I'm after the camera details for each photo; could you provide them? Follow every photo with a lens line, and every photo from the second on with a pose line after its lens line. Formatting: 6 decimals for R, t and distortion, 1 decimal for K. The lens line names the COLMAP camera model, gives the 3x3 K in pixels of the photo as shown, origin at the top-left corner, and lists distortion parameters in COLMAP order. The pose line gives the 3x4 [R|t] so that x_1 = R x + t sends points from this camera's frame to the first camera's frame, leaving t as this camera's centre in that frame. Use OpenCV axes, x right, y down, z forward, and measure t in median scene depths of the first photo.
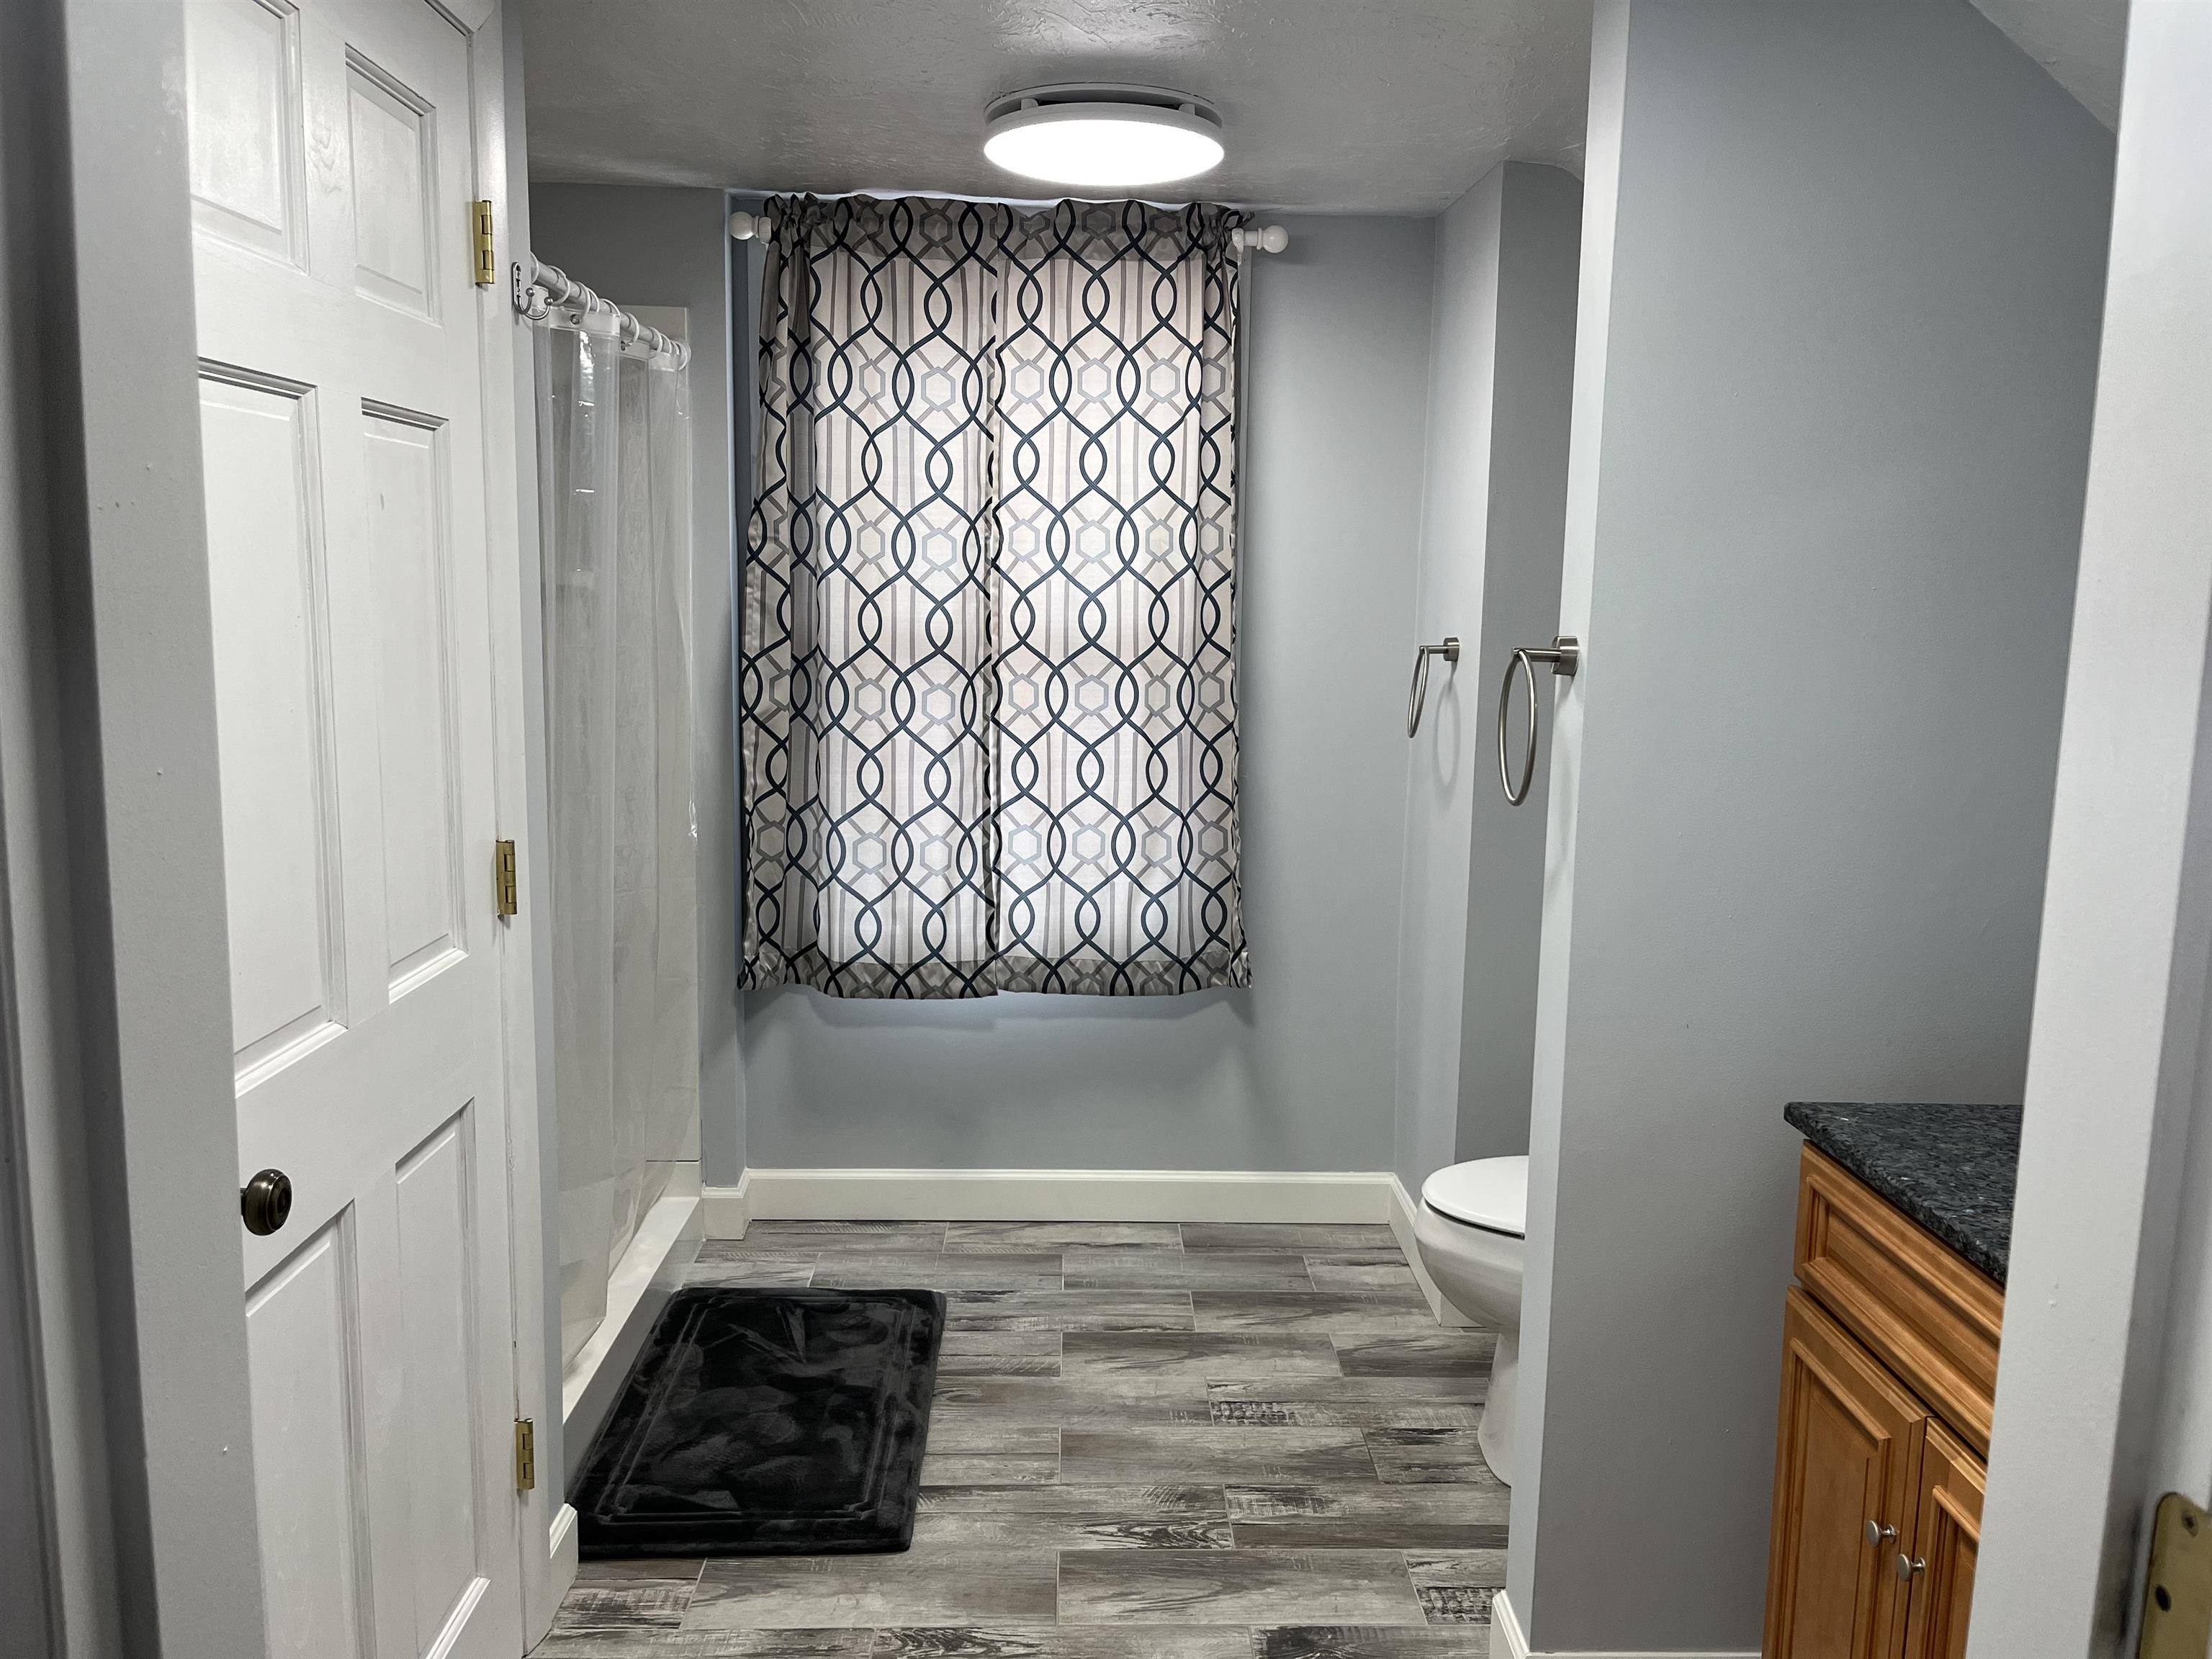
lens RADIAL K [[1675.9, 0, 1121.1], [0, 1675.9, 820.9], [0, 0, 1]] dist [0.050342, -0.069225]
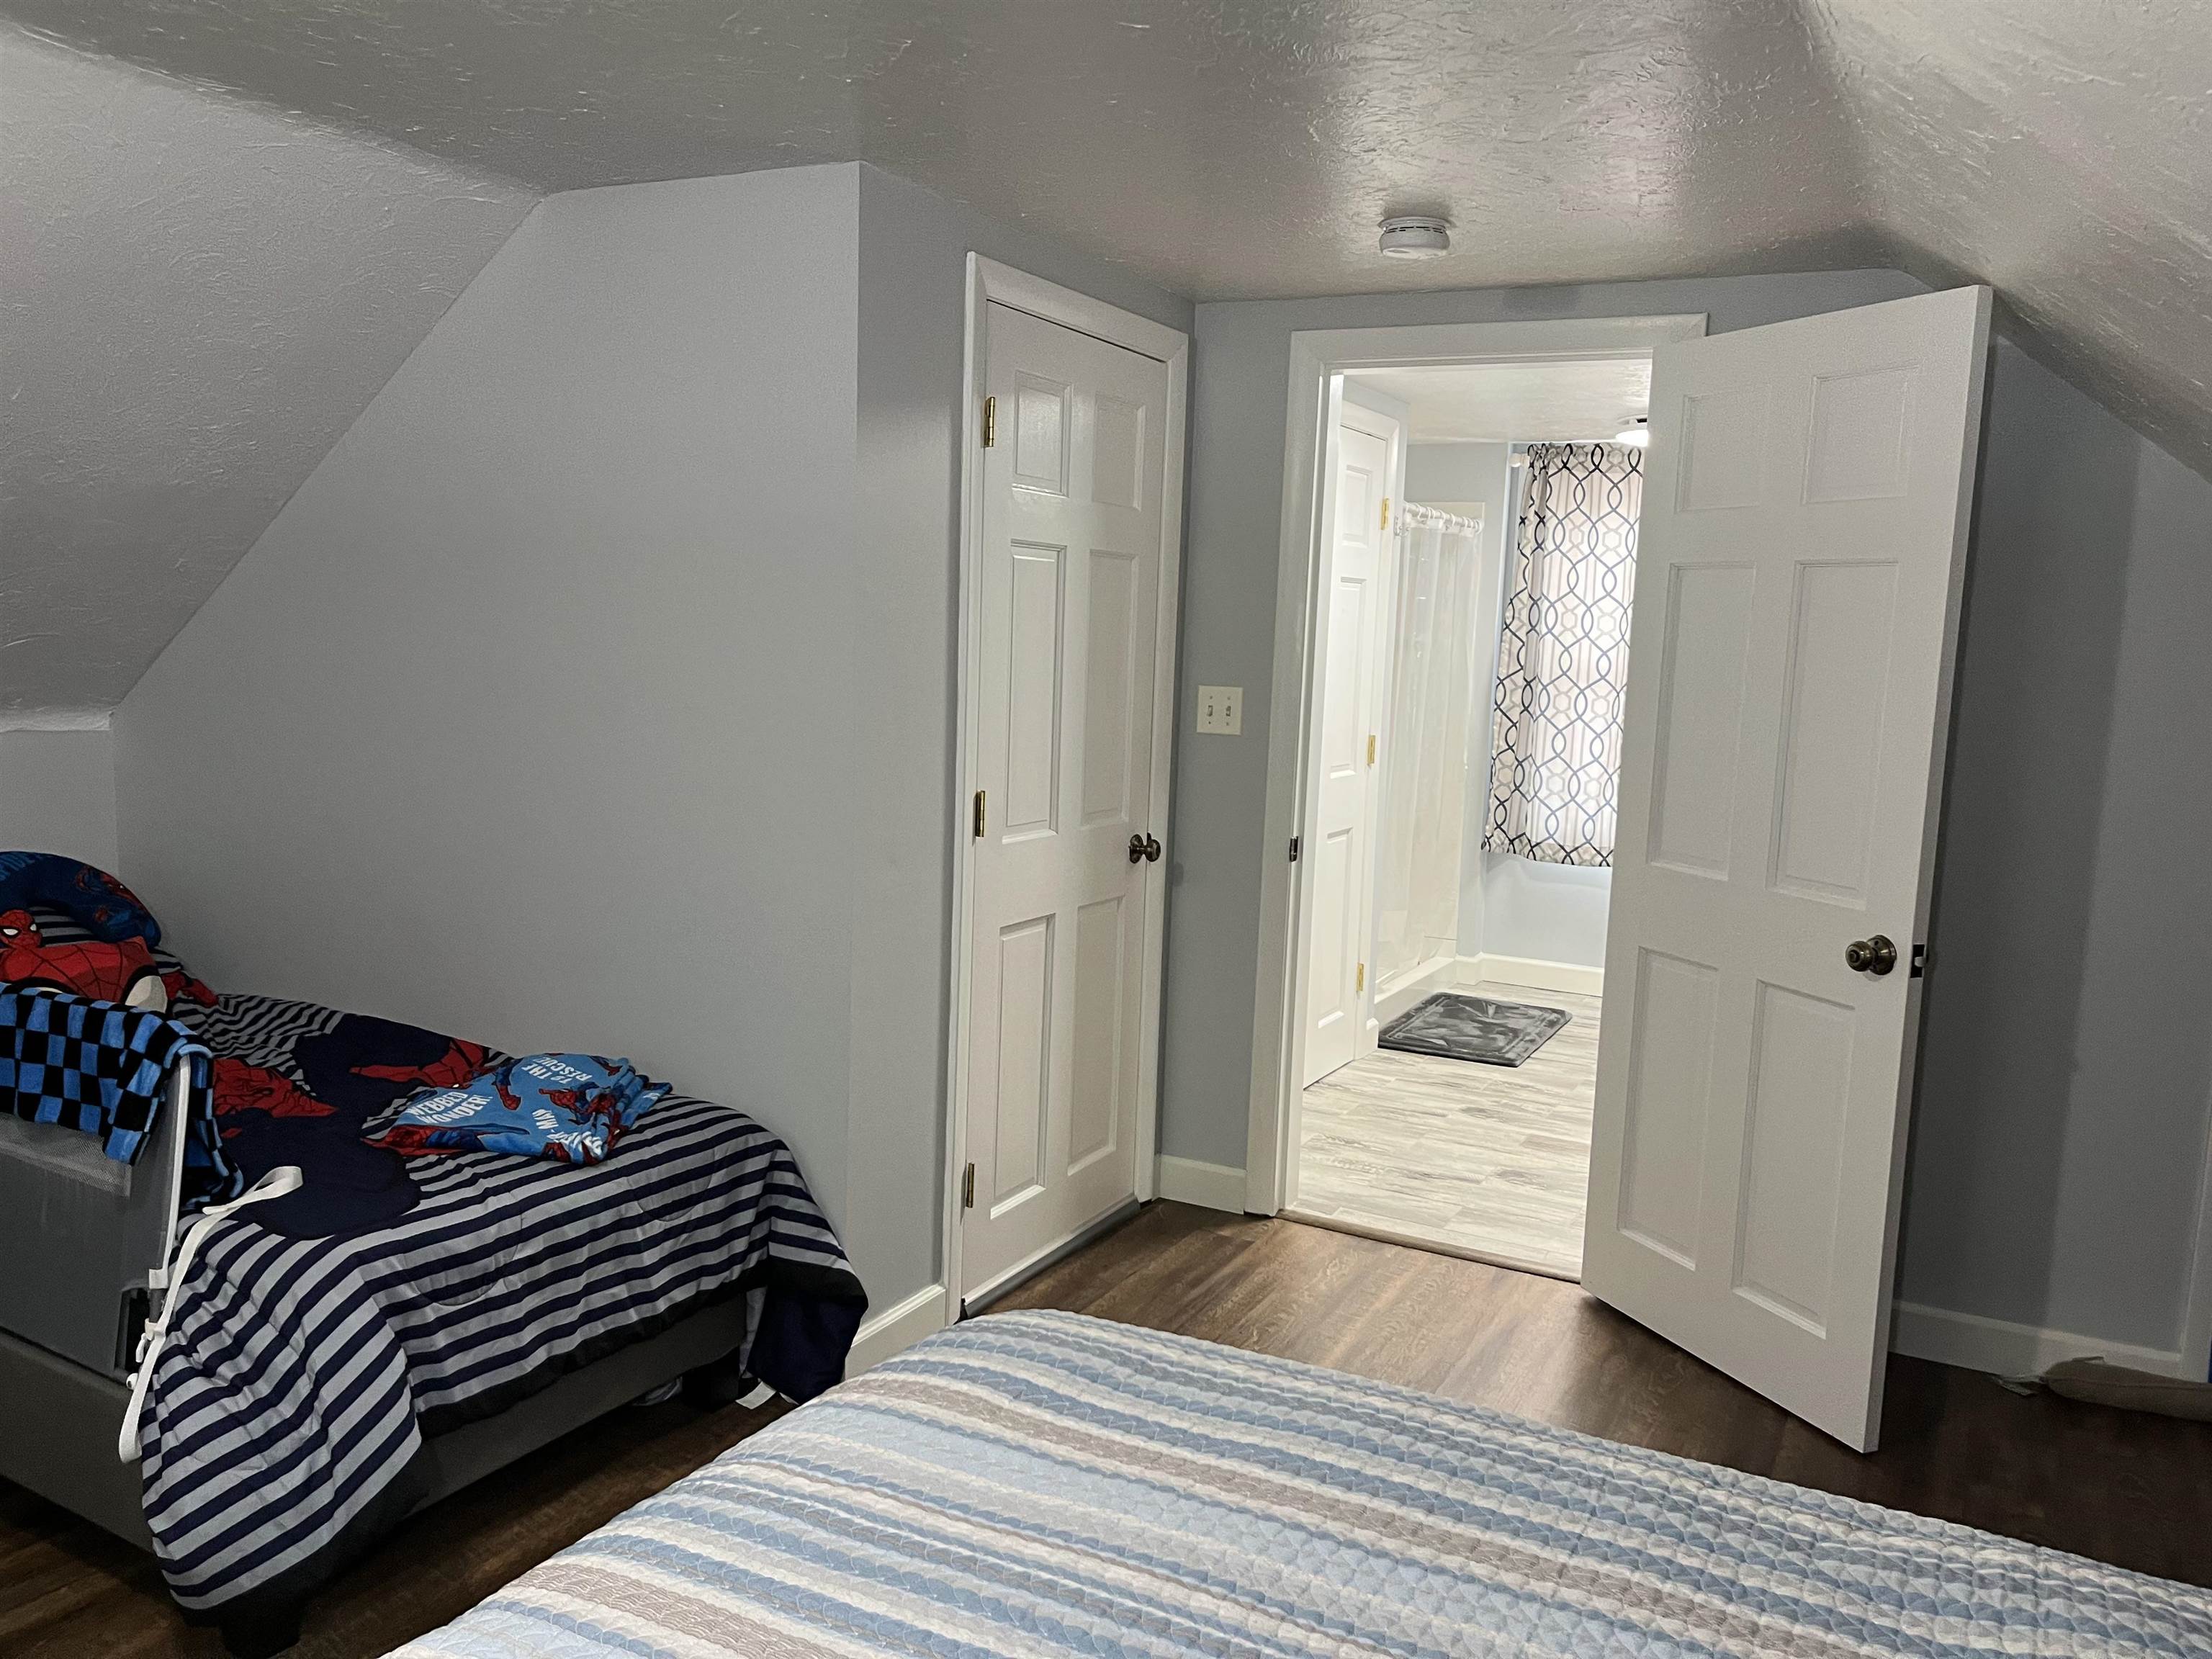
lens RADIAL K [[1675.9, 0, 1101.0], [0, 1675.9, 837.7], [0, 0, 1]] dist [0.050342, -0.069225]
pose [[0.866276, 0.073478, -0.494133, 0.349975], [-0.087177, 0.996182, -0.004699, 0.134385], [0.491901, 0.047148, 0.869374, -0.901846]]
